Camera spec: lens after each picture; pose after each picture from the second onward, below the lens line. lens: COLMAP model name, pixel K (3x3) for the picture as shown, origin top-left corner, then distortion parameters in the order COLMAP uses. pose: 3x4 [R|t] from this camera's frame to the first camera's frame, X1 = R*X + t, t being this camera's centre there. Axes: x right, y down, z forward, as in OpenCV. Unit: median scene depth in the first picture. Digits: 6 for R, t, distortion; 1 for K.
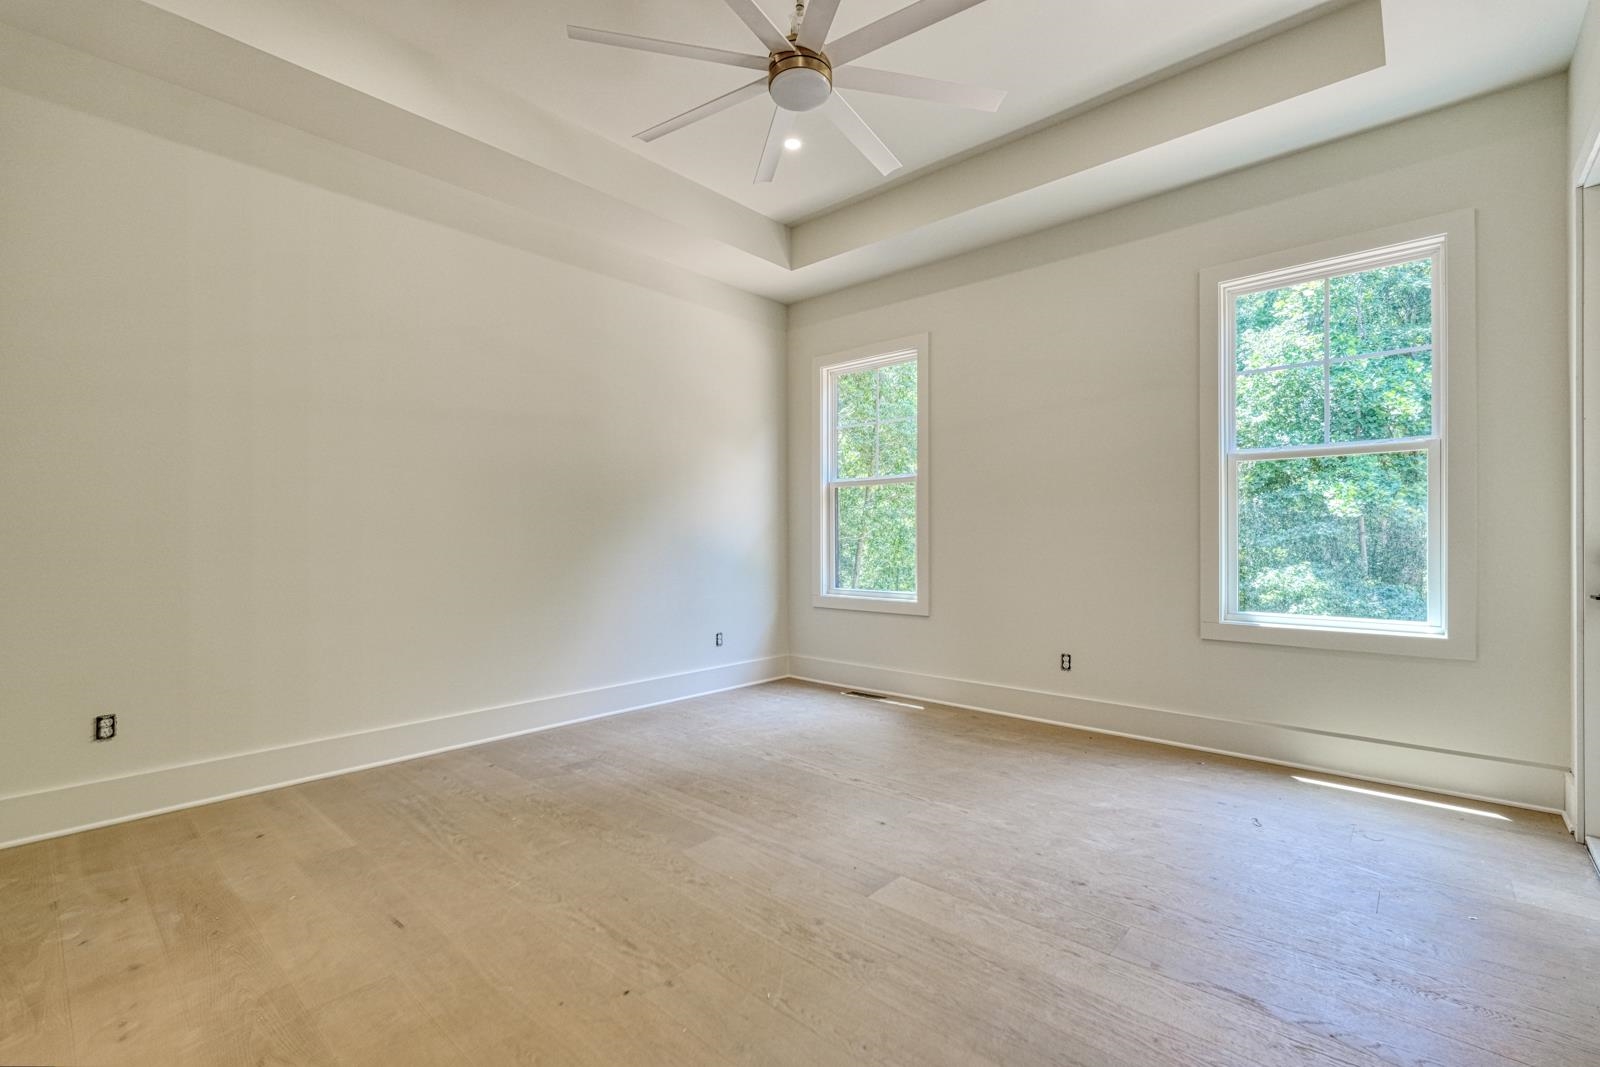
lens RADIAL K [[712.5, 0, 796.1], [0, 712.5, 538.2], [0, 0, 1]] dist [0.003044, 0.000088]
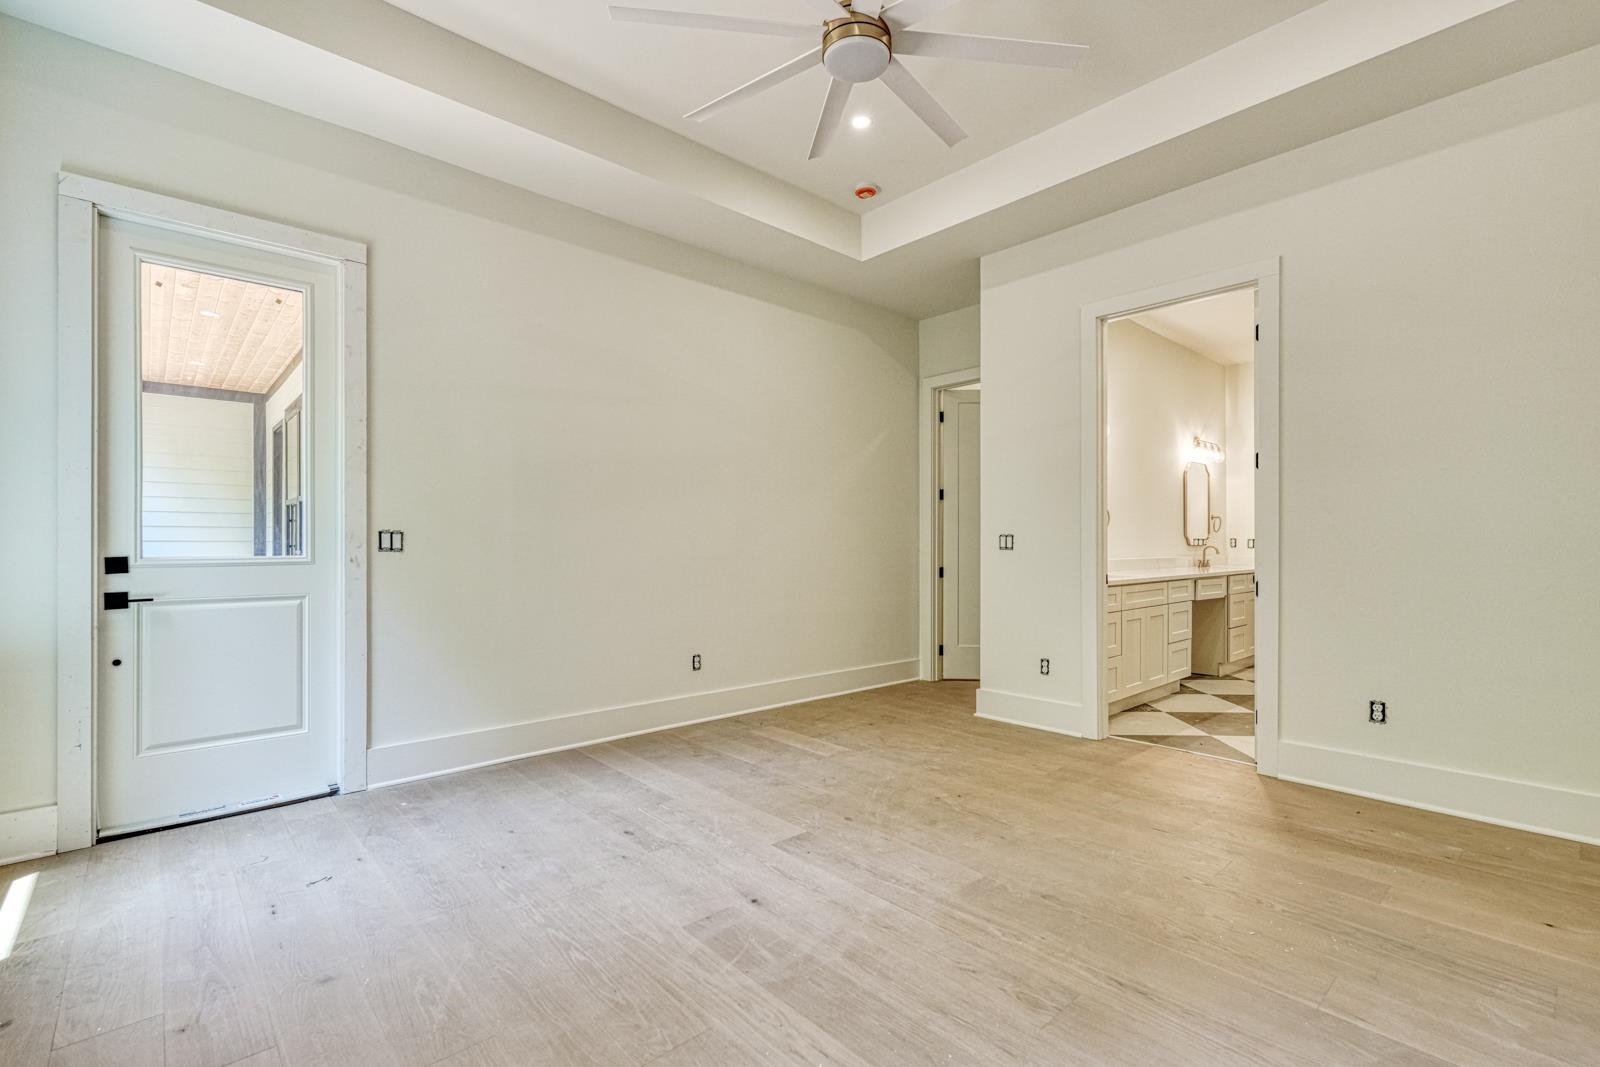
lens RADIAL K [[712.5, 0, 803.6], [0, 712.5, 541.8], [0, 0, 1]] dist [0.003044, 0.000088]
pose [[-0.994595, 0.004069, 0.103753, -0.023527], [0.003335, 0.999968, -0.007242, 0.000900], [-0.103779, -0.006856, -0.994577, 2.119476]]
